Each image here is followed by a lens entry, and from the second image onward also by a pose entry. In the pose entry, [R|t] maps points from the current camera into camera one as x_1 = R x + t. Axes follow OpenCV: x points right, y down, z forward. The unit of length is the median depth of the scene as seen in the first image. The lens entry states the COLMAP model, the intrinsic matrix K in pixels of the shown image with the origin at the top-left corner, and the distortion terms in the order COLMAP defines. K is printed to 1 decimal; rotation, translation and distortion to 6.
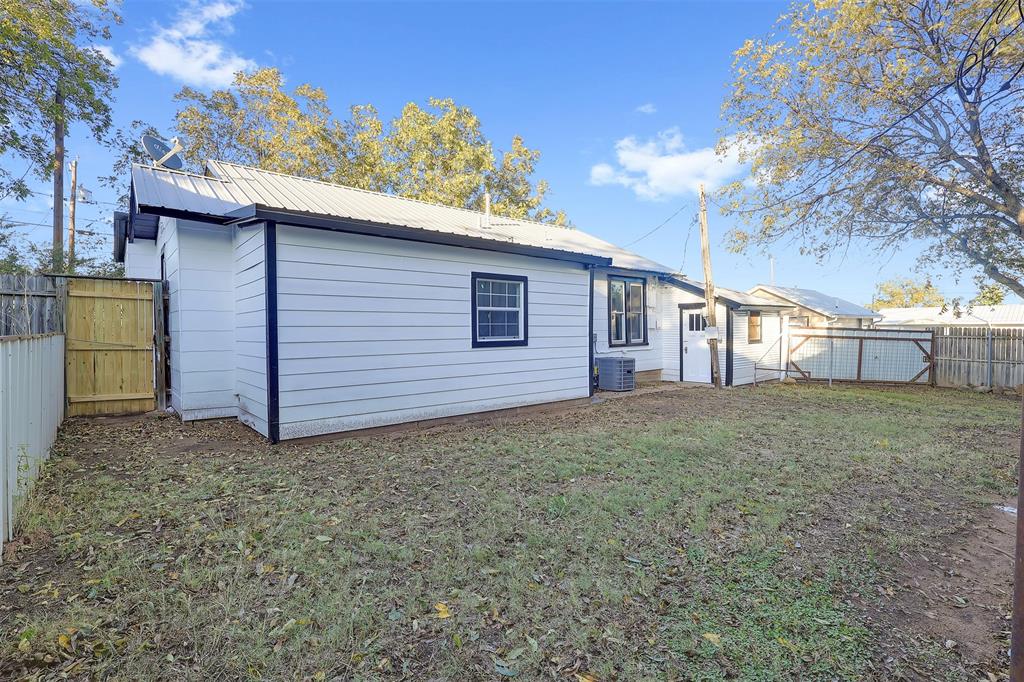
lens RADIAL K [[490.1, 0, 509.6], [0, 490.1, 335.4], [0, 0, 1]] dist [-0.008497, 0.000557]
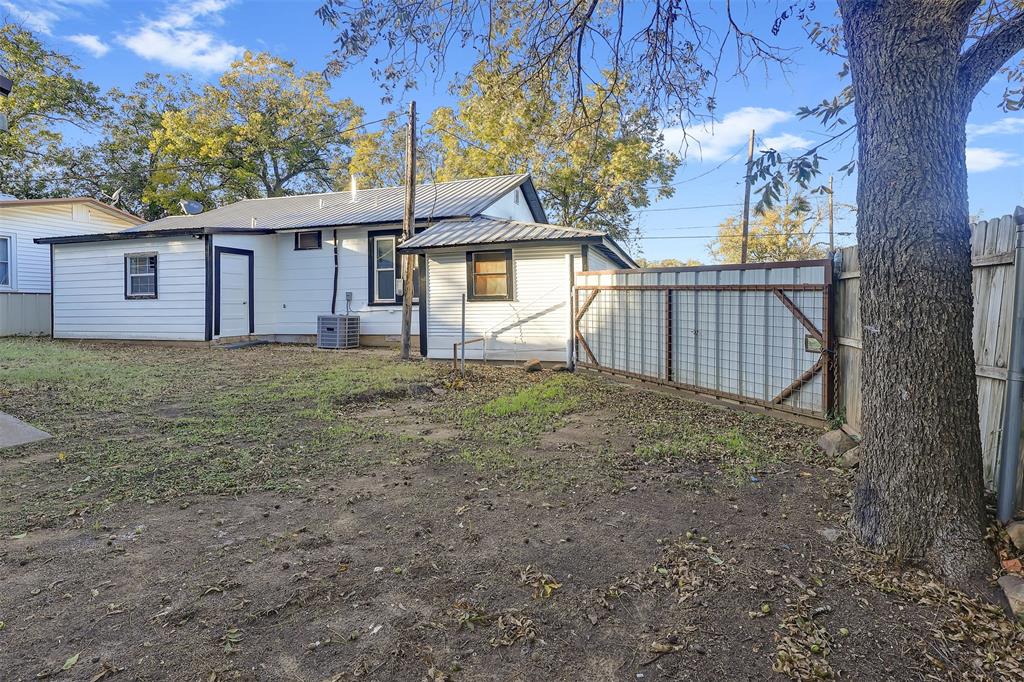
lens RADIAL K [[490.1, 0, 527.2], [0, 490.1, 310.9], [0, 0, 1]] dist [-0.008497, 0.000557]
pose [[0.531139, 0.005167, -0.847269, 1.223279], [-0.006557, 0.999977, 0.001988, 0.030768], [0.847259, 0.004500, 0.531161, 0.765287]]
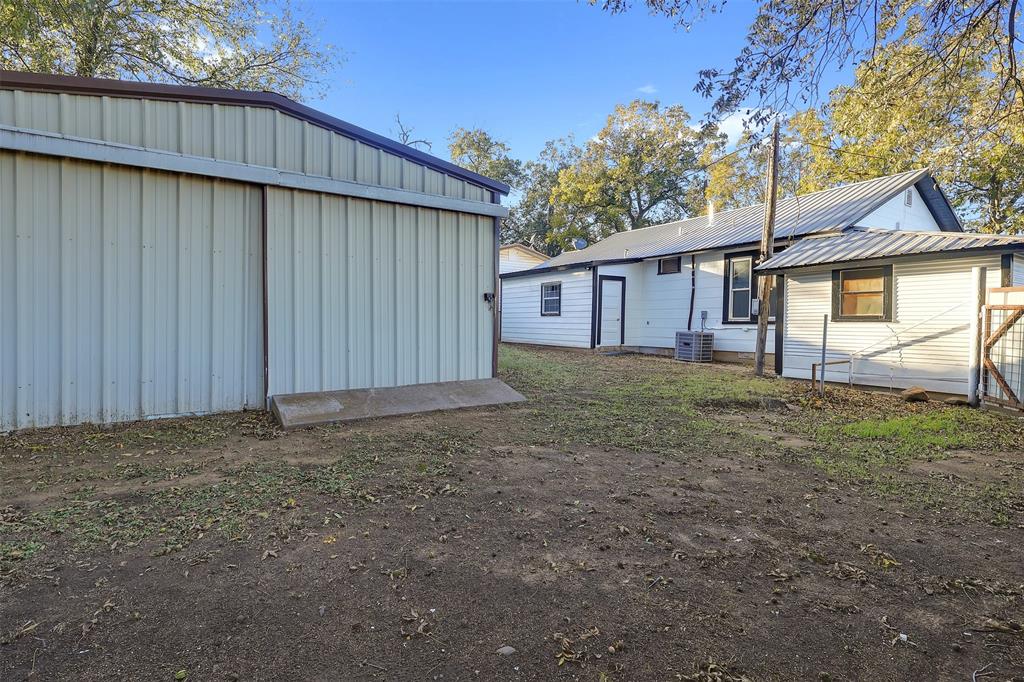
lens RADIAL K [[479.1, 0, 509.2], [0, 479.1, 339.4], [0, 0, 1]] dist [-0.003652, -0.000539]
pose [[-0.161653, 0.034871, -0.986231, 1.311776], [-0.025953, 0.998880, 0.039572, 0.029134], [0.986506, 0.031993, -0.160567, 0.731401]]
